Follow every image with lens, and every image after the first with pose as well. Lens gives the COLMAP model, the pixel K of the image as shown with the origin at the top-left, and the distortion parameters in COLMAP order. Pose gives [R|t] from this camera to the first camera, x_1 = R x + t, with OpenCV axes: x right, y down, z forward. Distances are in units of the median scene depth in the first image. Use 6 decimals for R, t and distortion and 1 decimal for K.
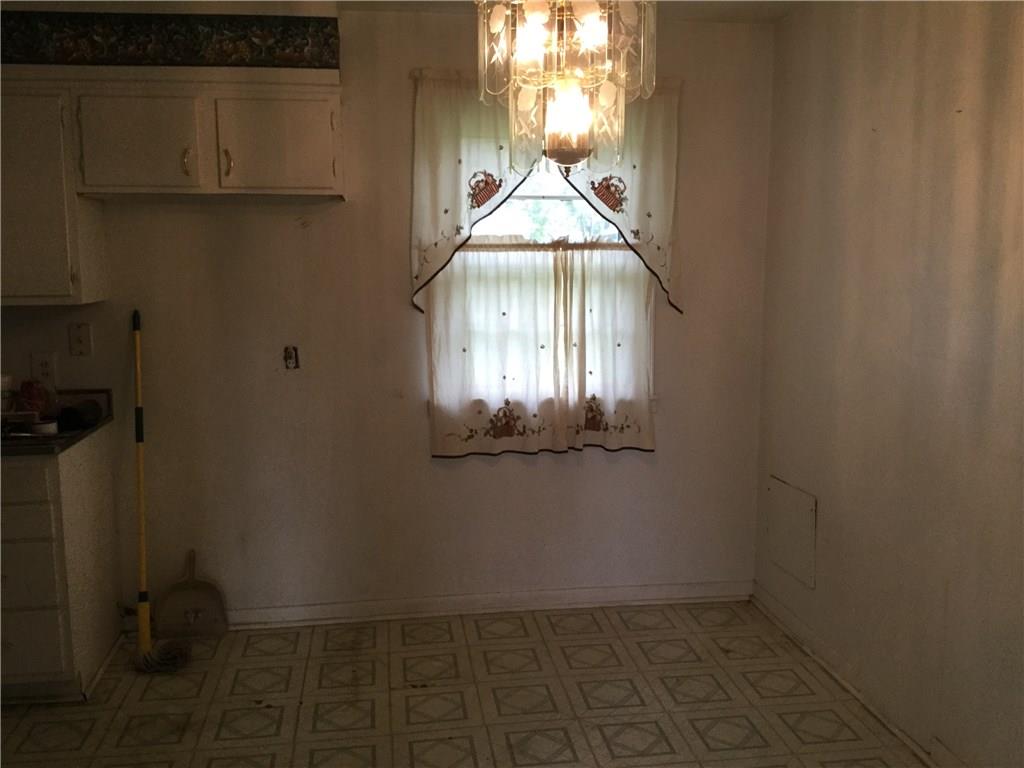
lens RADIAL K [[934.9, 0, 512.0], [0, 934.9, 384.0], [0, 0, 1]] dist [0.083460, -0.202771]
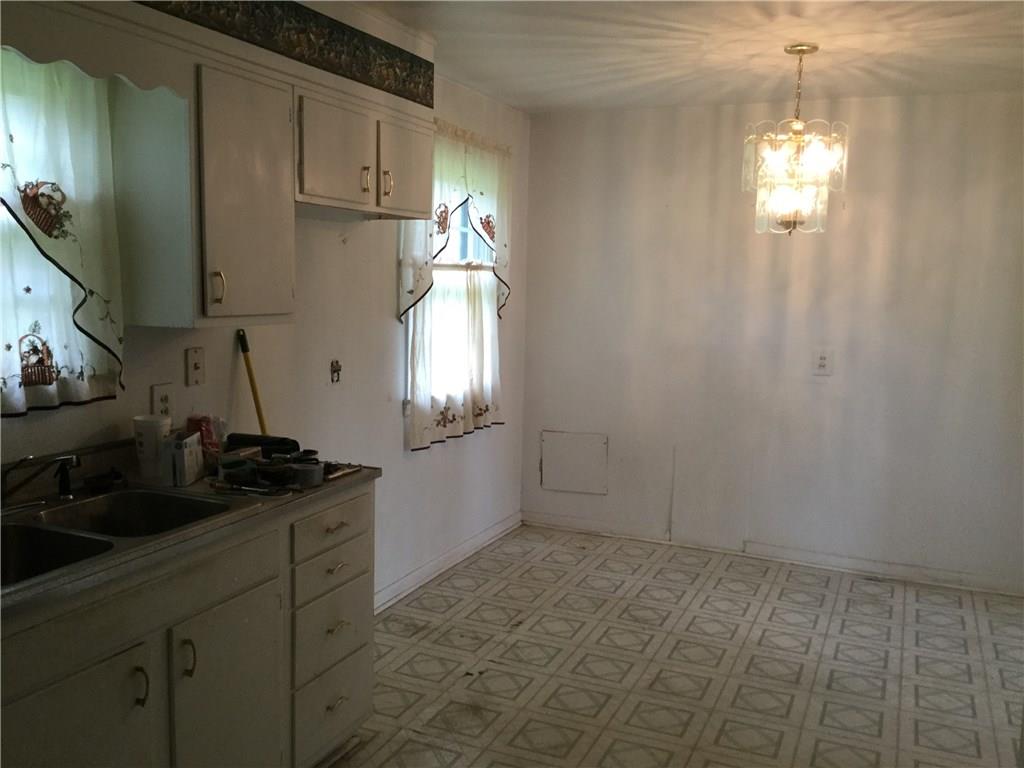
lens RADIAL K [[905.2, 0, 512.0], [0, 905.2, 384.0], [0, 0, 1]] dist [0.016098, 0.002547]
pose [[0.530568, -0.086284, 0.843240, -0.995784], [0.097892, 0.994387, 0.040157, -0.036235], [-0.841971, 0.061240, 0.536036, 0.326577]]
